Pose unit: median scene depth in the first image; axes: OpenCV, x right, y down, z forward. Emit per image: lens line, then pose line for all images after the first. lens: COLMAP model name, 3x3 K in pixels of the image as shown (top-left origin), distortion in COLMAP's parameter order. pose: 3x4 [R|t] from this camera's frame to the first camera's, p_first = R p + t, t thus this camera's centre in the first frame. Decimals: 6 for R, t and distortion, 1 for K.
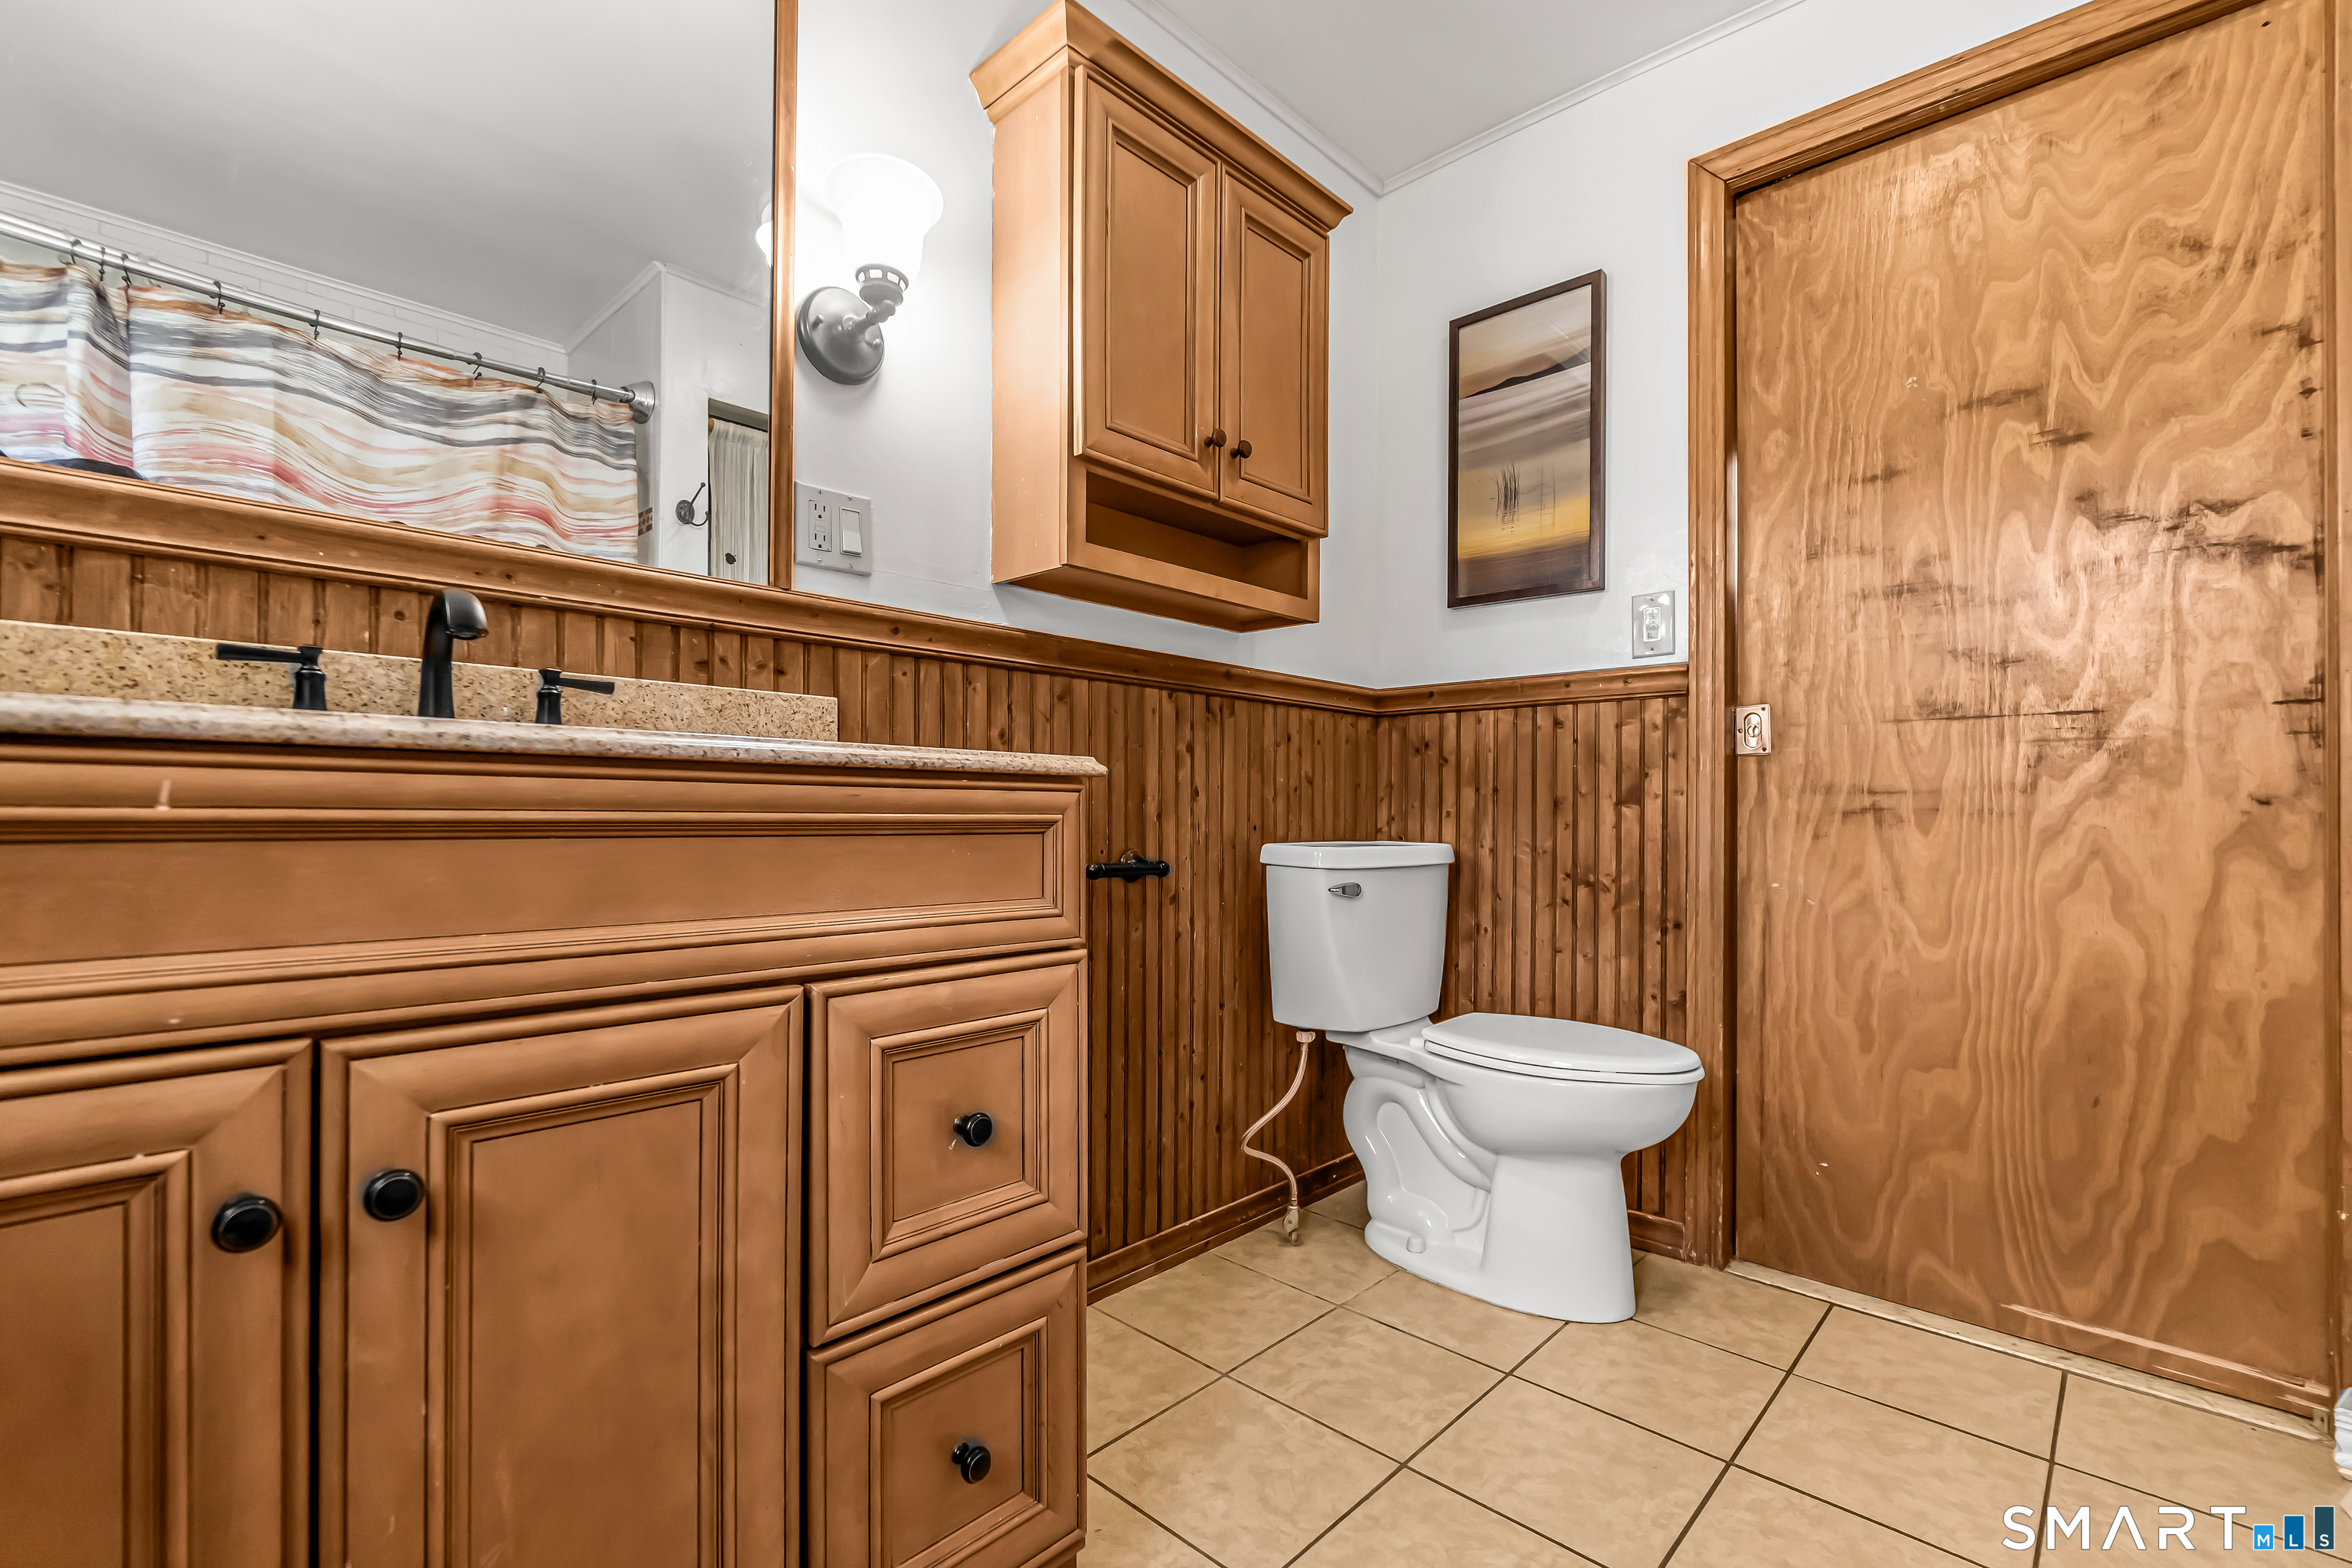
lens RADIAL K [[1020.8, 0, 1170.8], [0, 1020.8, 809.6], [0, 0, 1]] dist [-0.001506, -0.000757]
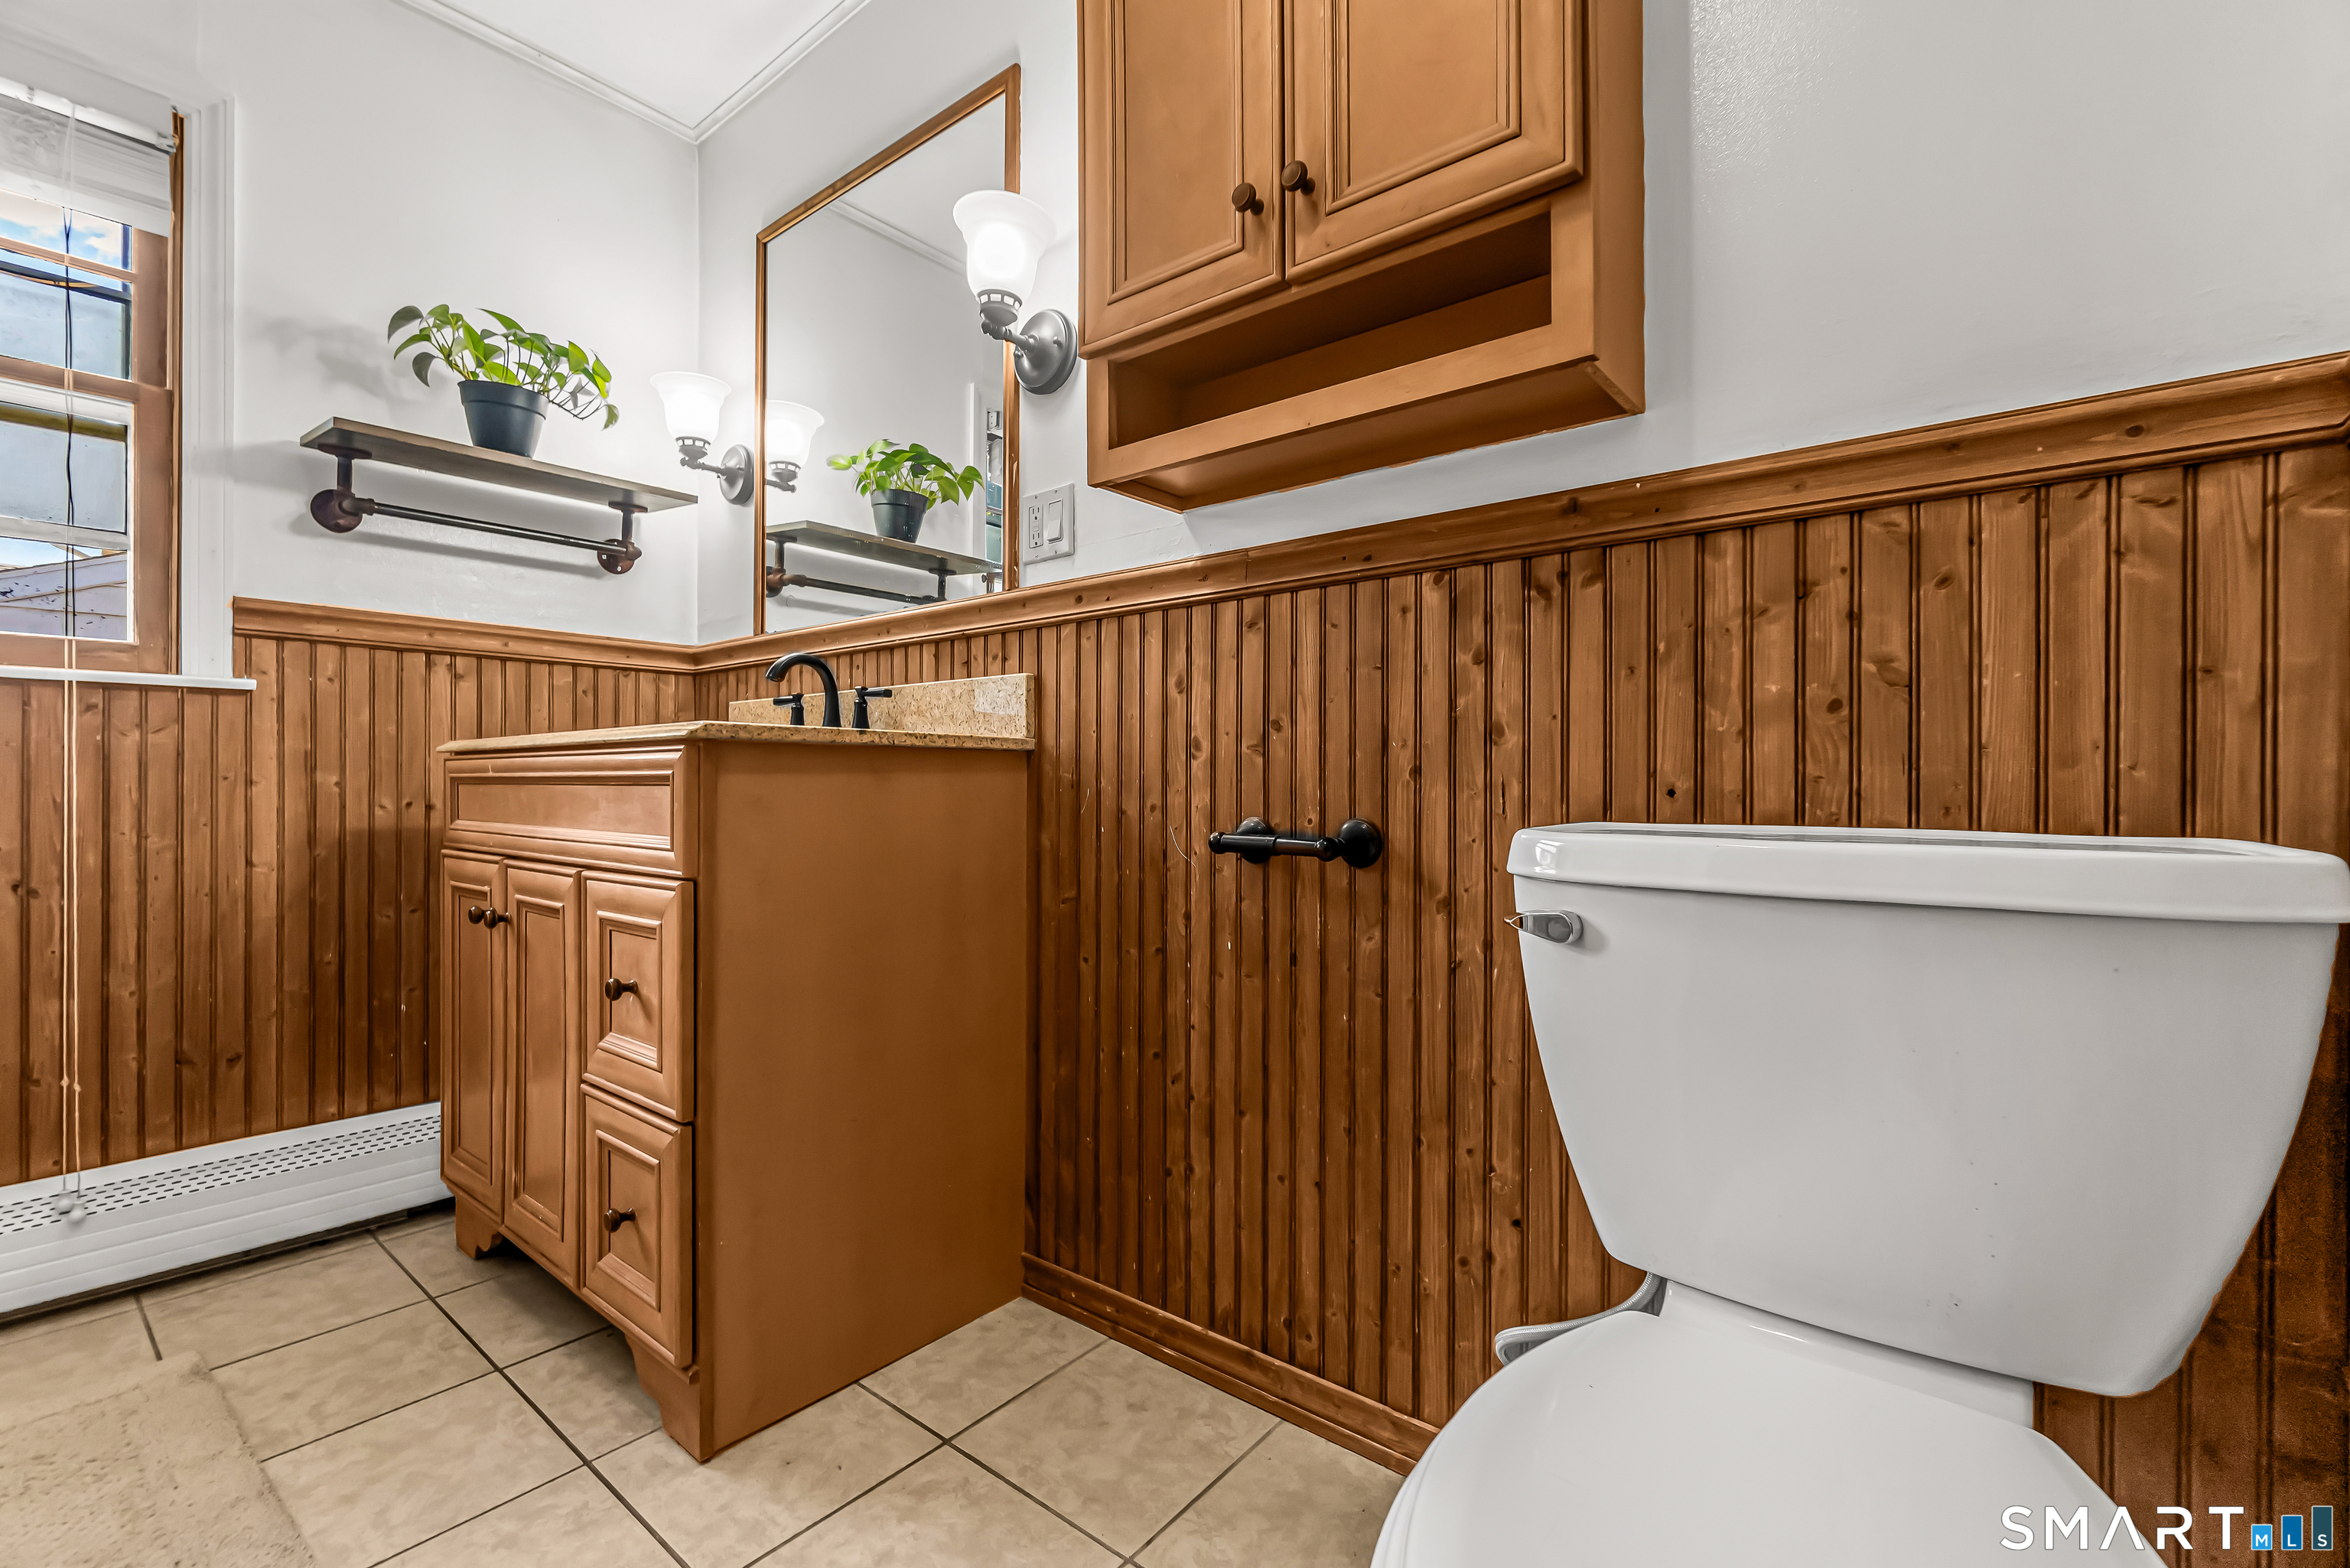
lens RADIAL K [[1019.9, 0, 1167.6], [0, 1019.9, 780.8], [0, 0, 1]] dist [-0.001506, -0.000757]
pose [[0.067552, -0.005381, -0.997701, 0.742082], [0.006695, 0.999965, -0.004940, 0.017445], [0.997693, -0.006346, 0.067586, 0.958180]]
